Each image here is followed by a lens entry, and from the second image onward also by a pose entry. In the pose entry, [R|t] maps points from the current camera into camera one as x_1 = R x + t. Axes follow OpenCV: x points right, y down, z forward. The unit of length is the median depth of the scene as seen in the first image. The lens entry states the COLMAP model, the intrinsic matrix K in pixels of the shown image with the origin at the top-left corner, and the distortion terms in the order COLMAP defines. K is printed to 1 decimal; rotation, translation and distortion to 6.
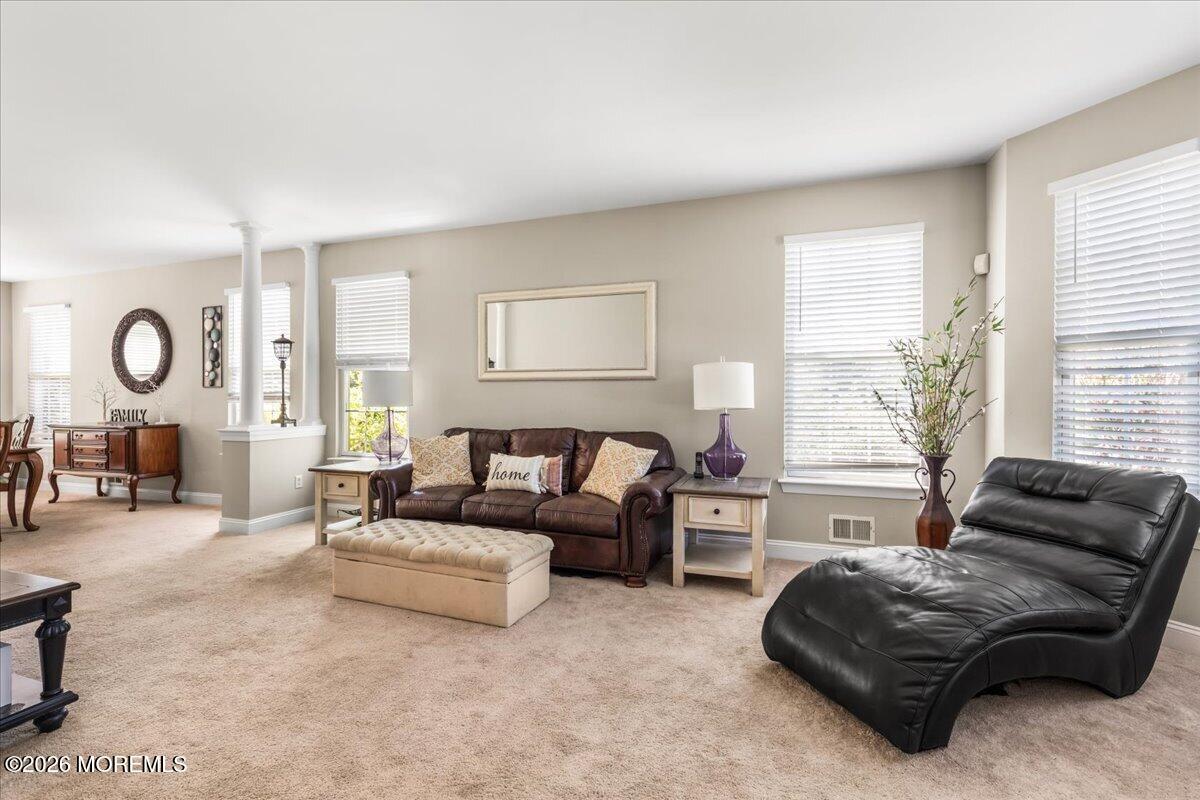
lens RADIAL K [[545.5, 0, 599.4], [0, 545.5, 396.5], [0, 0, 1]] dist [0.003134, 0.000600]
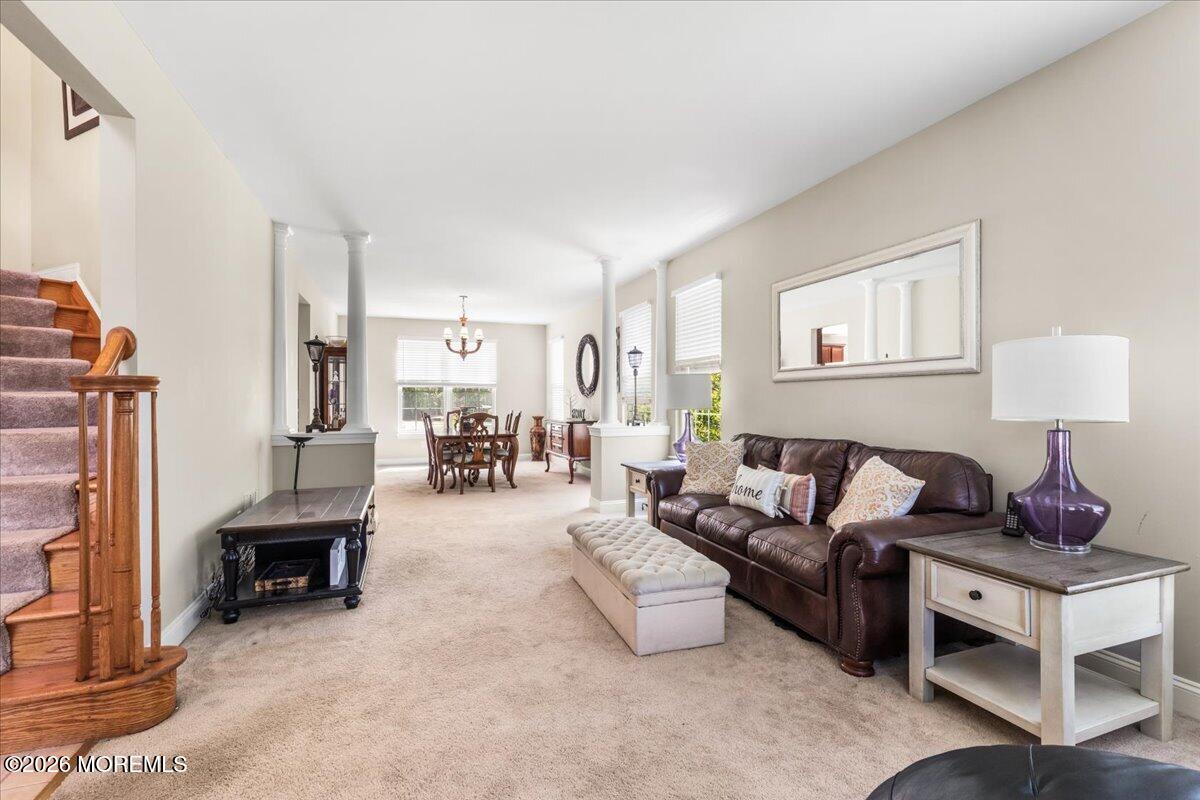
lens RADIAL K [[545.5, 0, 599.4], [0, 545.5, 396.5], [0, 0, 1]] dist [0.003134, 0.000600]
pose [[0.640005, -0.005583, -0.768350, 0.263755], [0.001331, 0.999980, -0.006158, 0.000424], [0.768369, 0.002918, 0.640000, 0.203024]]
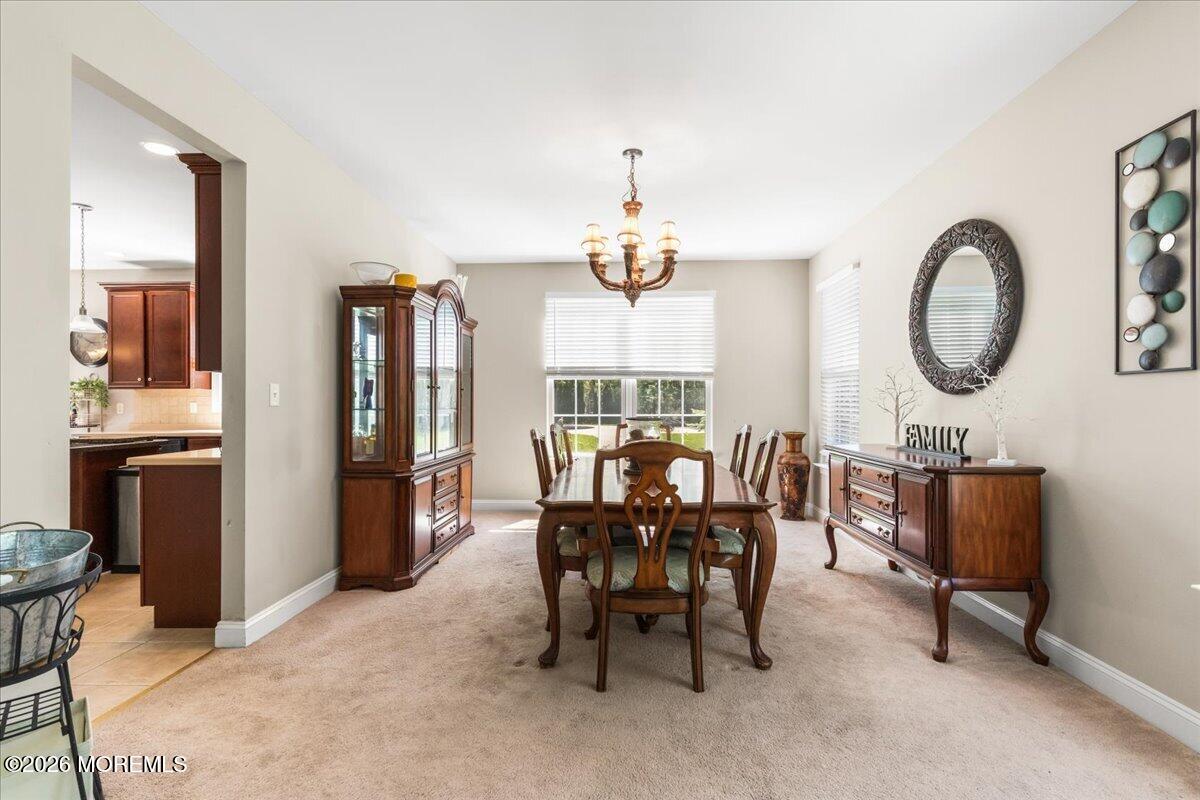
lens RADIAL K [[540.2, 0, 603.1], [0, 540.2, 402.8], [0, 0, 1]] dist [0.003099, 0.000540]
pose [[0.294793, 0.001367, -0.955560, -0.572454], [-0.001906, 0.999998, 0.000843, 0.002488], [0.955559, 0.001572, 0.294795, 0.677517]]
